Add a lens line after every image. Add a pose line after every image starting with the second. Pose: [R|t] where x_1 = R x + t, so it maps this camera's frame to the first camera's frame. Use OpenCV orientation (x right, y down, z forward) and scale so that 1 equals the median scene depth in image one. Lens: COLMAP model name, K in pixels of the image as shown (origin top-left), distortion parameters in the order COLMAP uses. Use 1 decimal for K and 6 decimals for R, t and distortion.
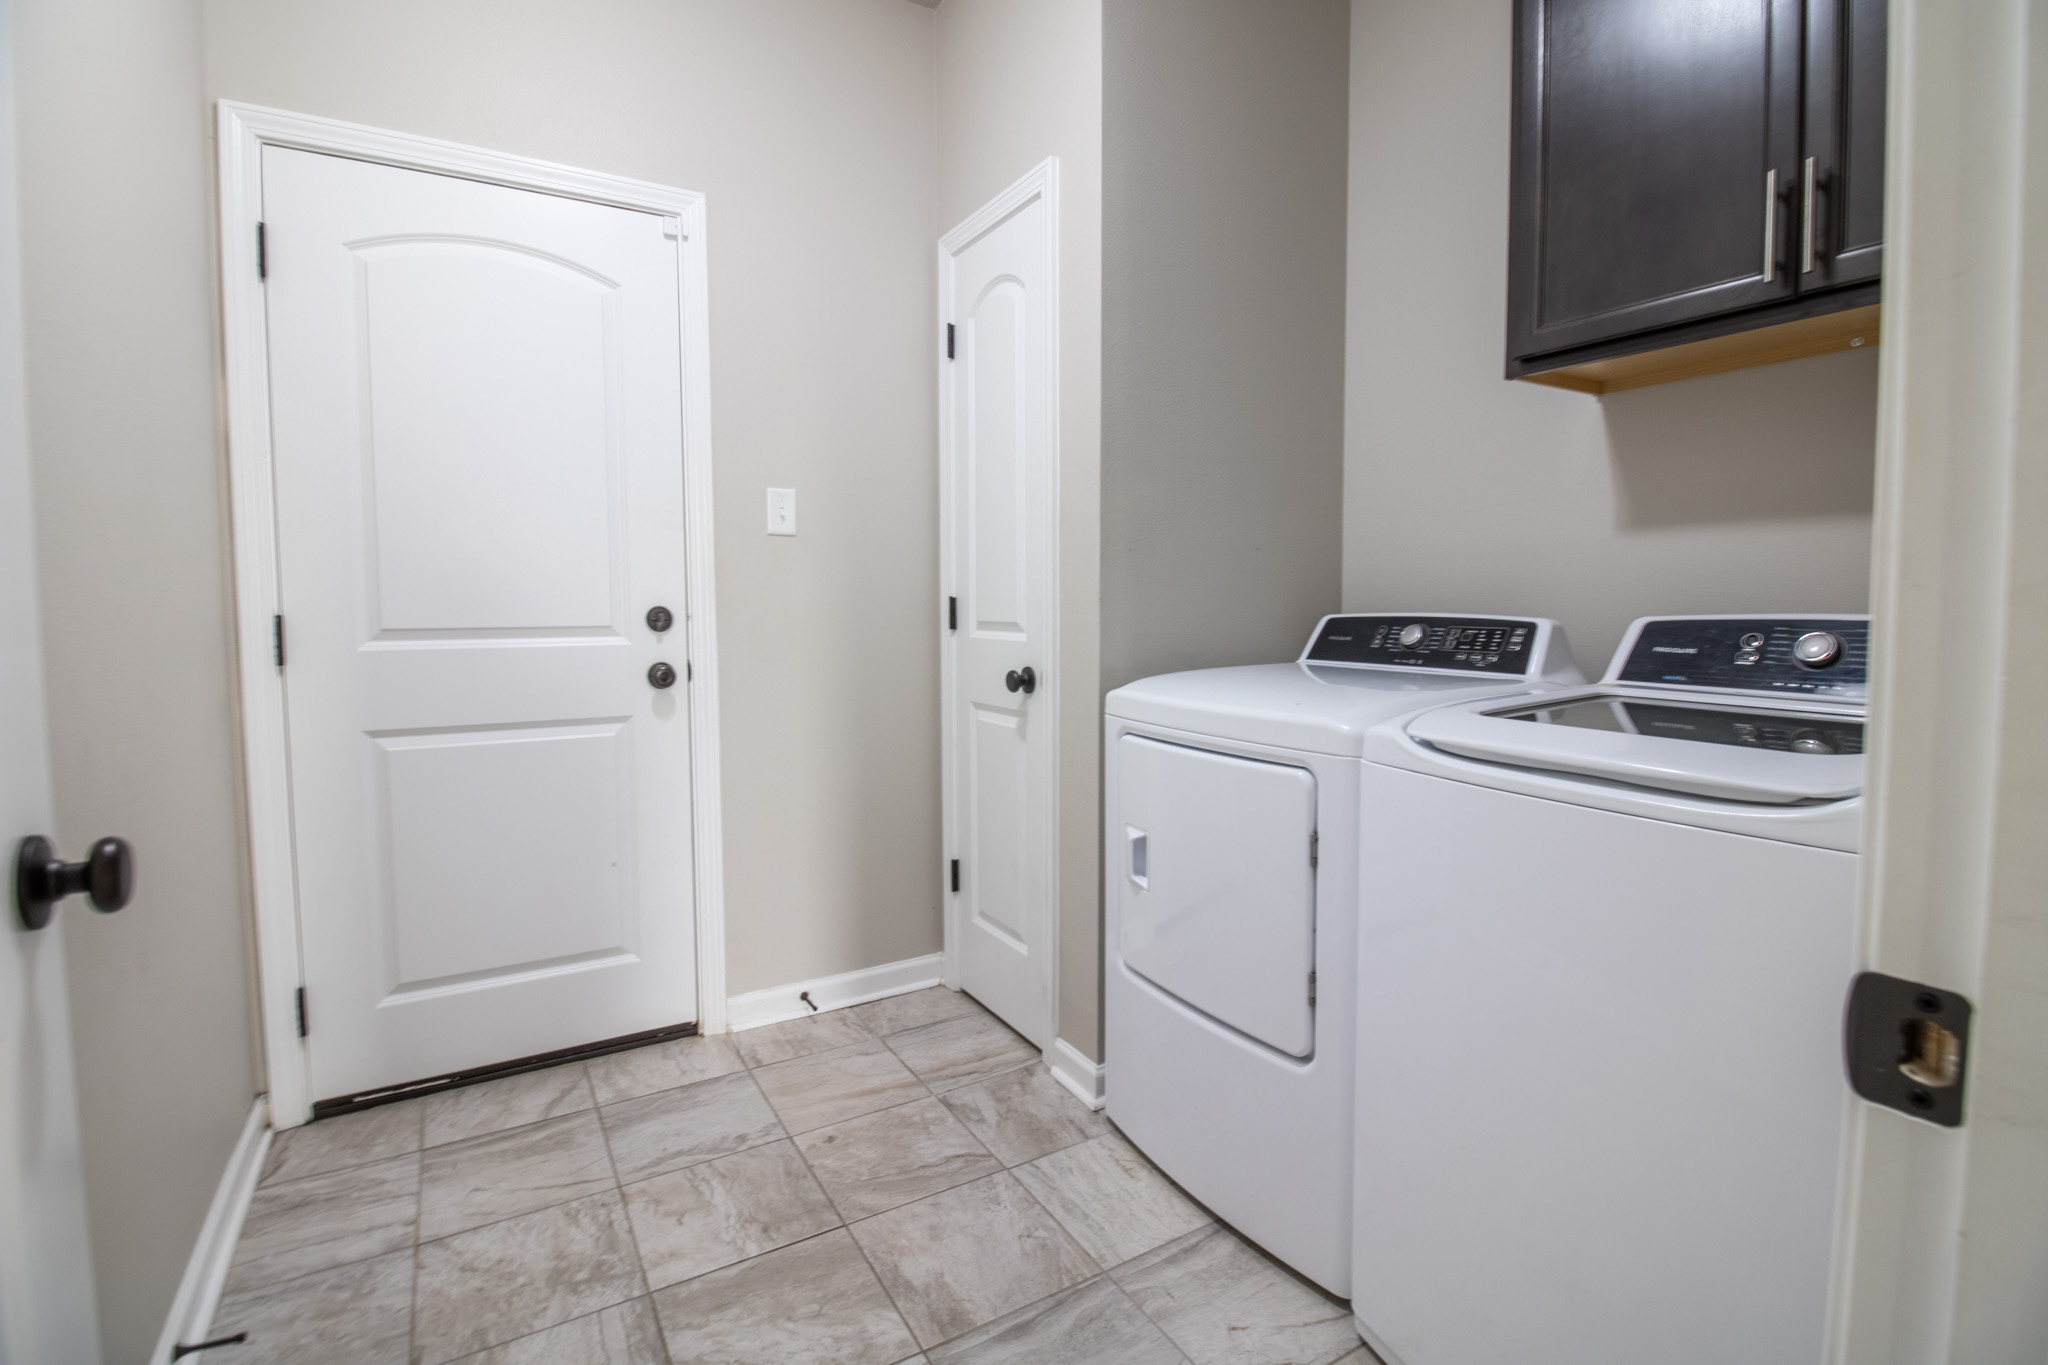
lens RADIAL K [[957.6, 0, 1026.9], [0, 957.6, 670.9], [0, 0, 1]] dist [-0.022230, -0.002655]
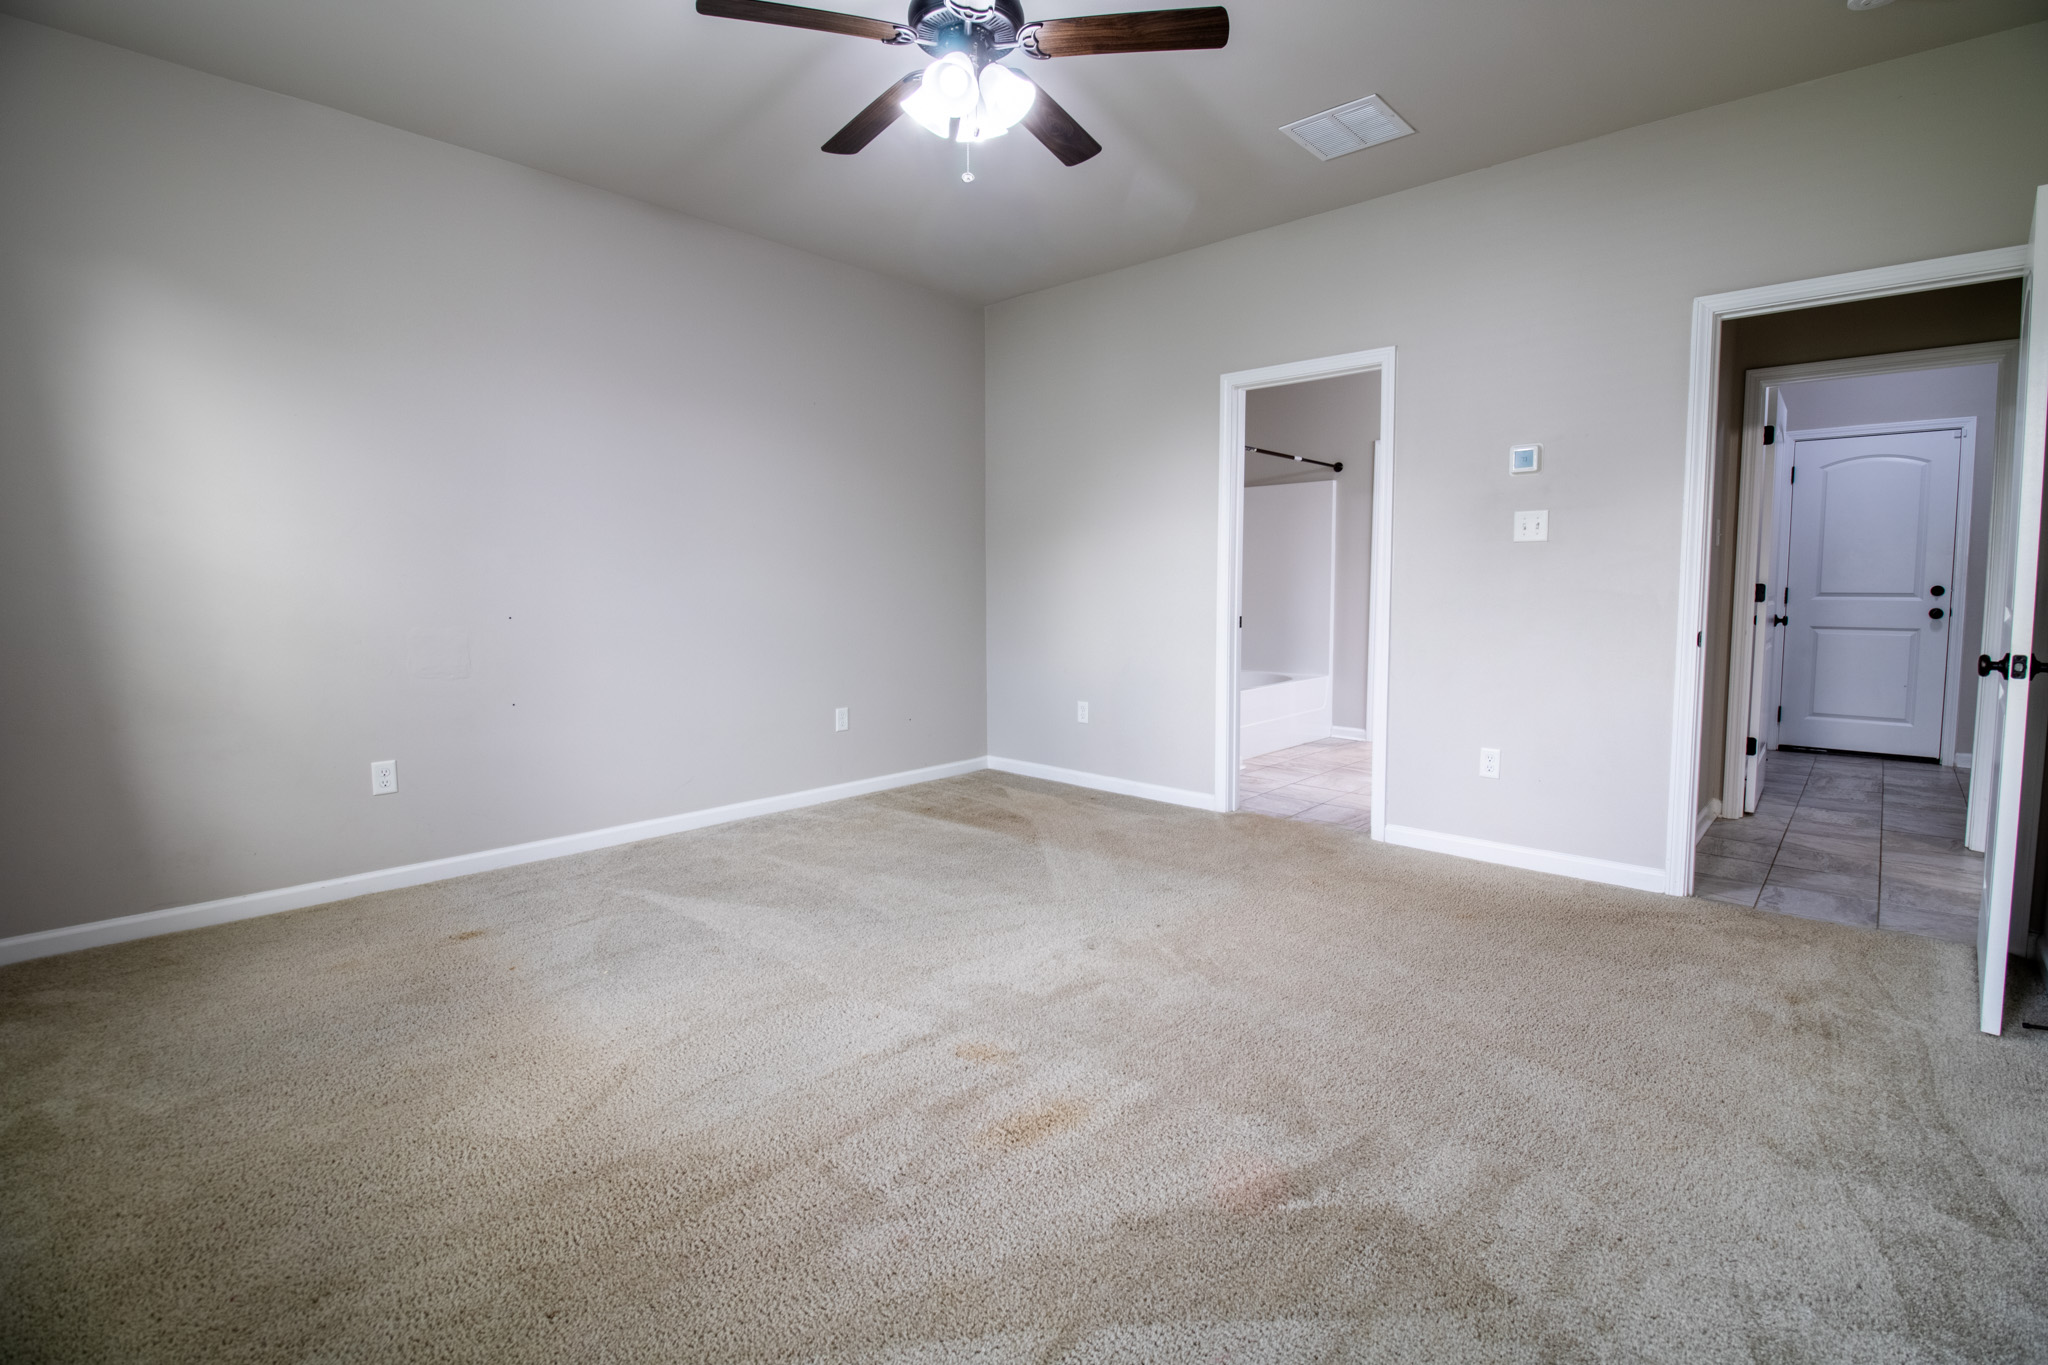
lens RADIAL K [[957.6, 0, 1025.9], [0, 957.6, 674.8], [0, 0, 1]] dist [-0.022230, -0.002655]
pose [[0.287108, 0.078077, -0.954711, 1.290341], [-0.058923, 0.996225, 0.063752, 0.149871], [0.956084, 0.037950, 0.290624, -1.997150]]
